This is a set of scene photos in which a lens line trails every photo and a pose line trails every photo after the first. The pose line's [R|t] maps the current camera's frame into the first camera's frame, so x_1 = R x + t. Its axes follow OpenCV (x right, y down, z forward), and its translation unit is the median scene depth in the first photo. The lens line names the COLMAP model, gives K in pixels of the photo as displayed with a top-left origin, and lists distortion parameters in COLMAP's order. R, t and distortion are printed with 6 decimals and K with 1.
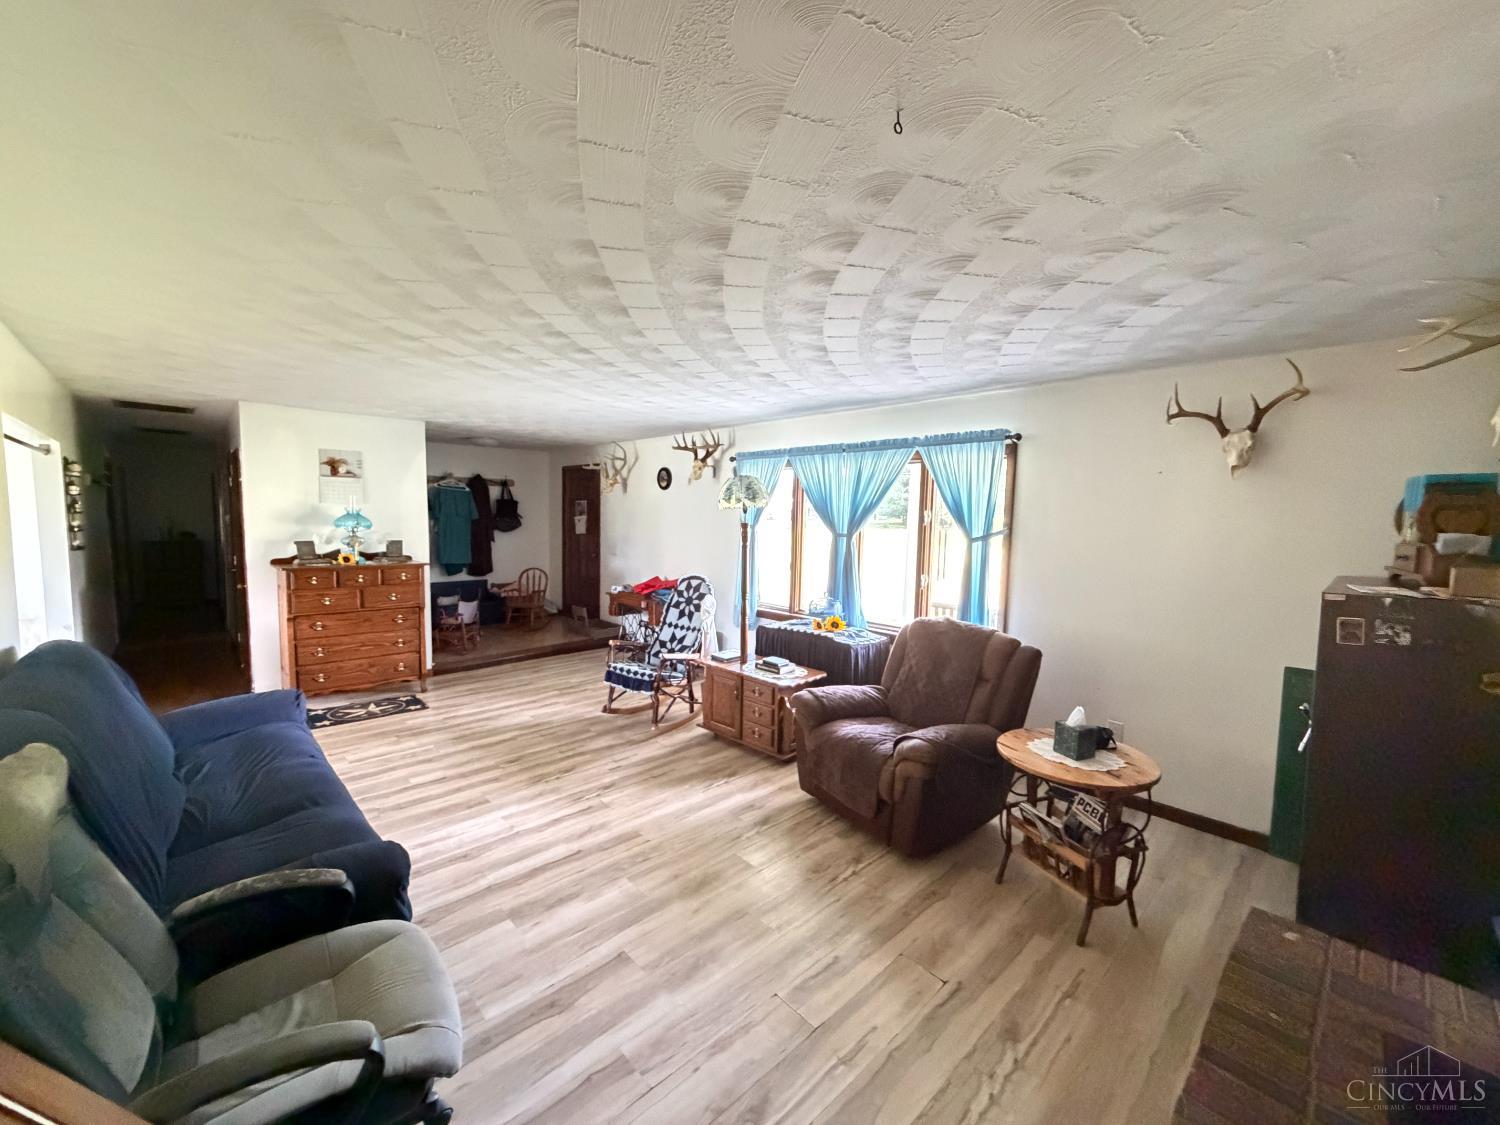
lens RADIAL K [[600.9, 0, 750.0], [0, 600.9, 562.5], [0, 0, 1]] dist [-0.000255, 0.000011]
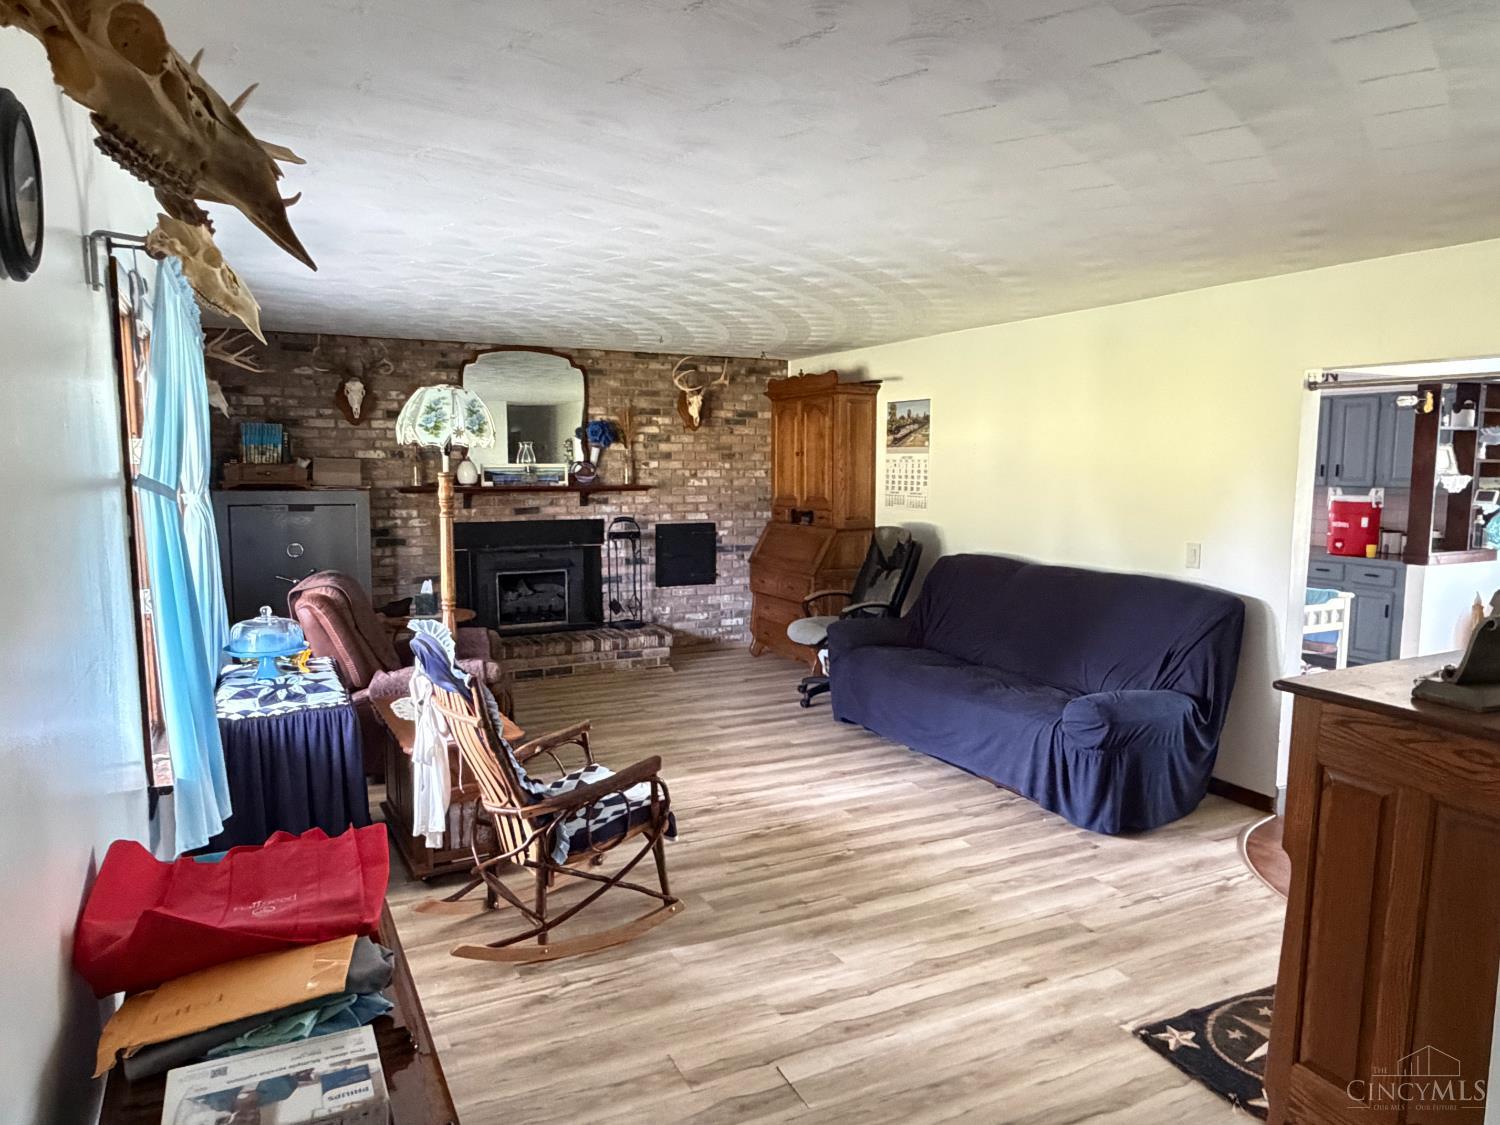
lens RADIAL K [[998.6, 0, 750.0], [0, 998.6, 562.5], [0, 0, 1]] dist [-0.006094, -0.002458]
pose [[-0.954838, -0.056319, 0.291741, -0.606513], [-0.000241, 0.982019, 0.188784, -0.173010], [-0.297127, 0.180188, -0.937682, 1.991533]]
